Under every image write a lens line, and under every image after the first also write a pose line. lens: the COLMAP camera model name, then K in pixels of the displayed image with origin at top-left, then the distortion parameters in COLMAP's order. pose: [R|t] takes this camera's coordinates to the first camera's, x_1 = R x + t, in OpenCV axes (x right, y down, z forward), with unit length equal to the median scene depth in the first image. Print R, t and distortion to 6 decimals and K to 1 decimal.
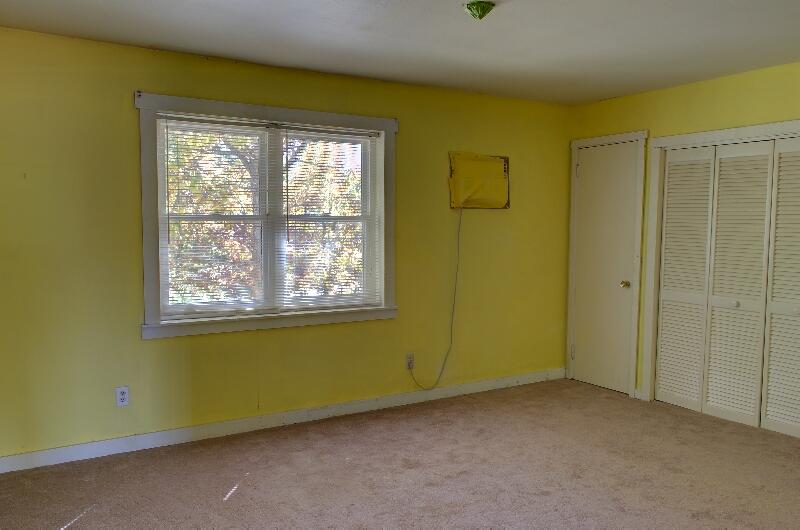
lens RADIAL K [[633.7, 0, 400.0], [0, 633.7, 265.0], [0, 0, 1]] dist [-0.006175, -0.000073]
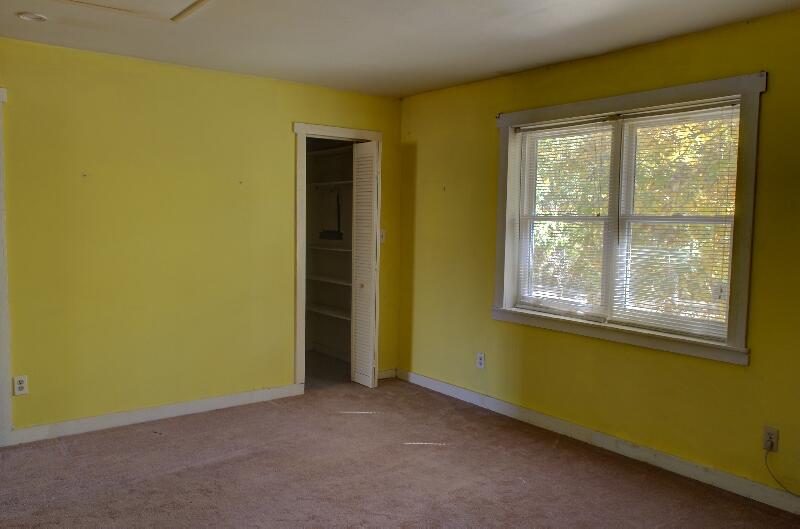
lens RADIAL K [[633.7, 0, 400.0], [0, 633.7, 264.5], [0, 0, 1]] dist [-0.006175, -0.000073]
pose [[0.115633, 0.069670, -0.990846, 0.683499], [-0.080945, 0.994880, 0.060507, -0.039915], [0.989988, 0.073207, 0.120680, 0.602647]]
